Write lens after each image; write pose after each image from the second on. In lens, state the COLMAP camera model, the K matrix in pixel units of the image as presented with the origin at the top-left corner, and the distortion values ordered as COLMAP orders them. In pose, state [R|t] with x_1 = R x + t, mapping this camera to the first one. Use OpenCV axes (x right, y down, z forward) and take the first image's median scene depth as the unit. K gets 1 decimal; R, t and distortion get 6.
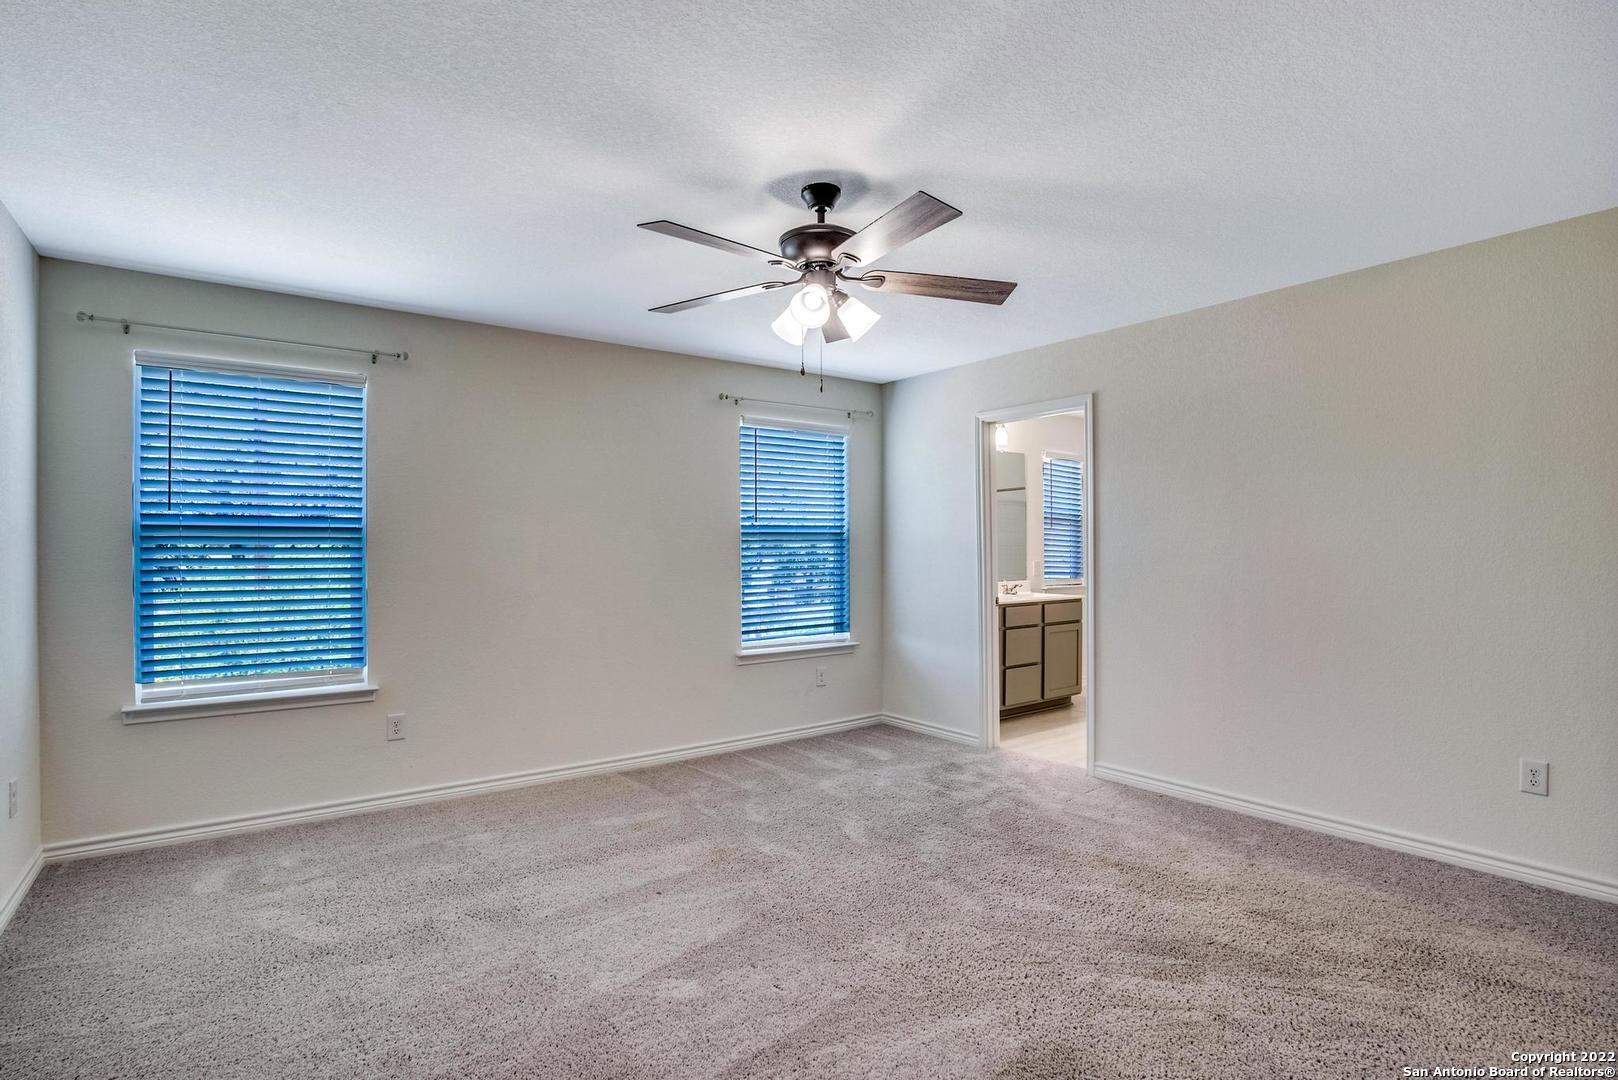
lens RADIAL K [[818.9, 0, 809.0], [0, 818.9, 540.0], [0, 0, 1]] dist [-0.072302, 0.029207]
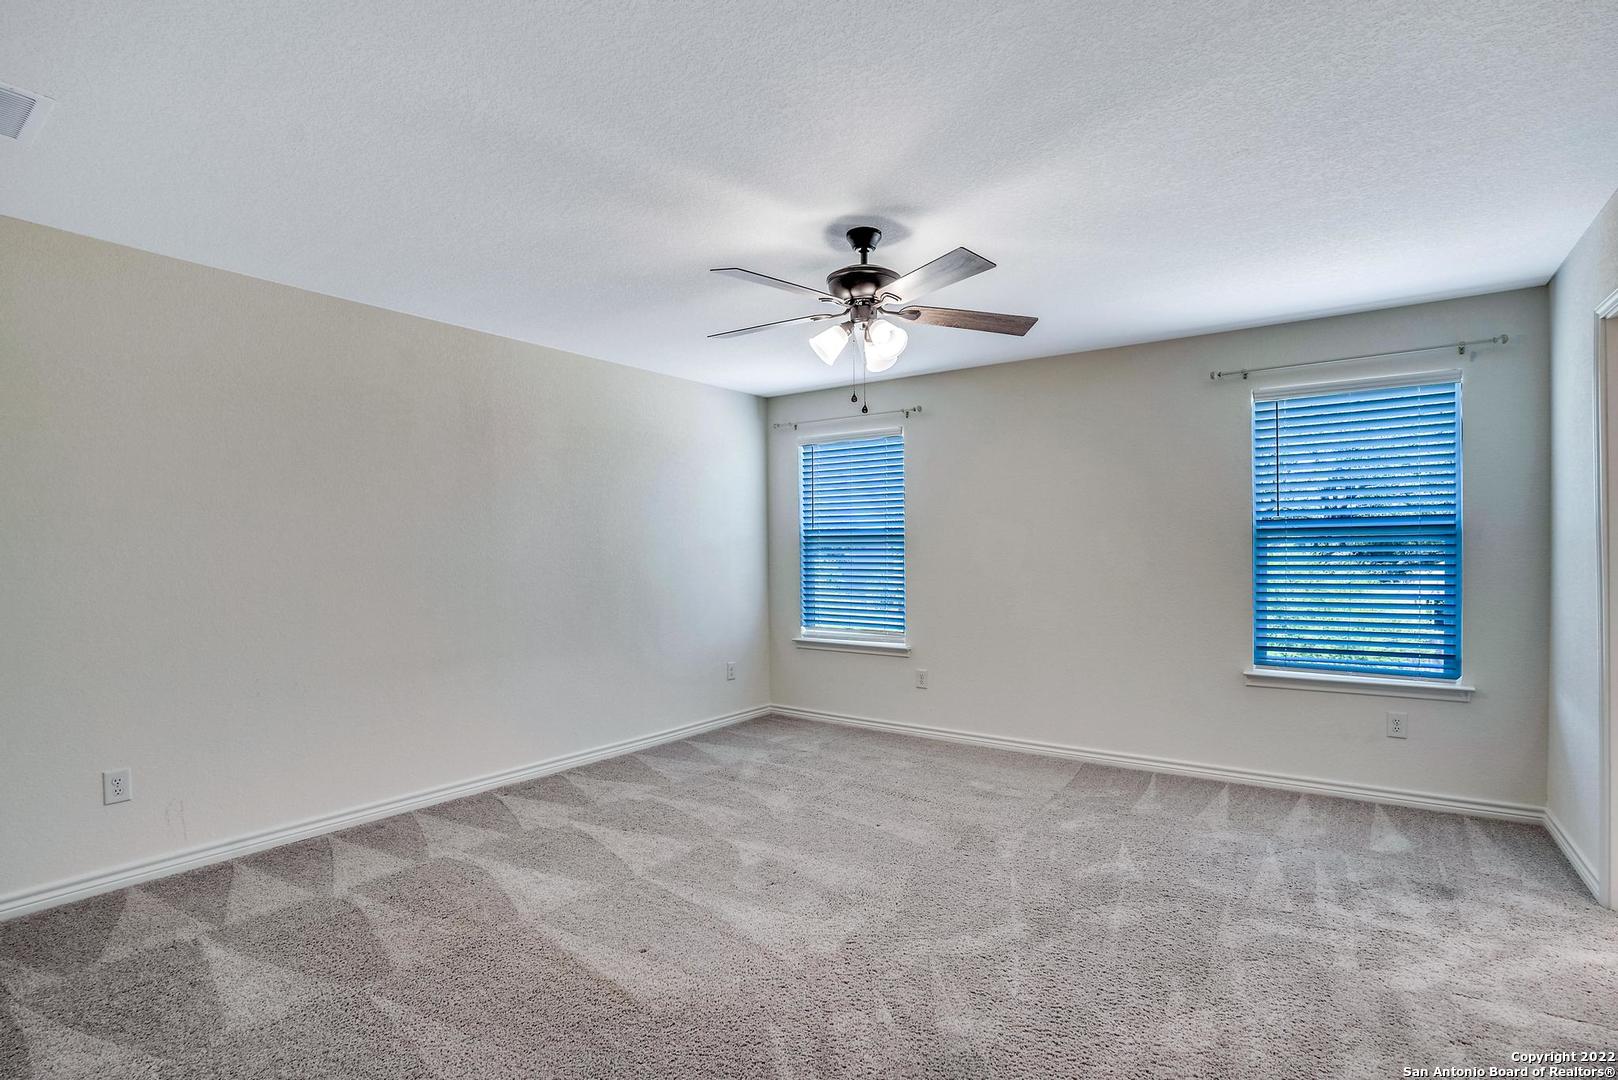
lens RADIAL K [[780.4, 0, 809.0], [0, 780.4, 540.0], [0, 0, 1]] dist [-0.010853, 0.000963]
pose [[0.307372, -0.013196, -0.951498, 0.623838], [0.012437, 0.999874, -0.009849, 0.005794], [0.951508, -0.008806, 0.307497, 0.363937]]
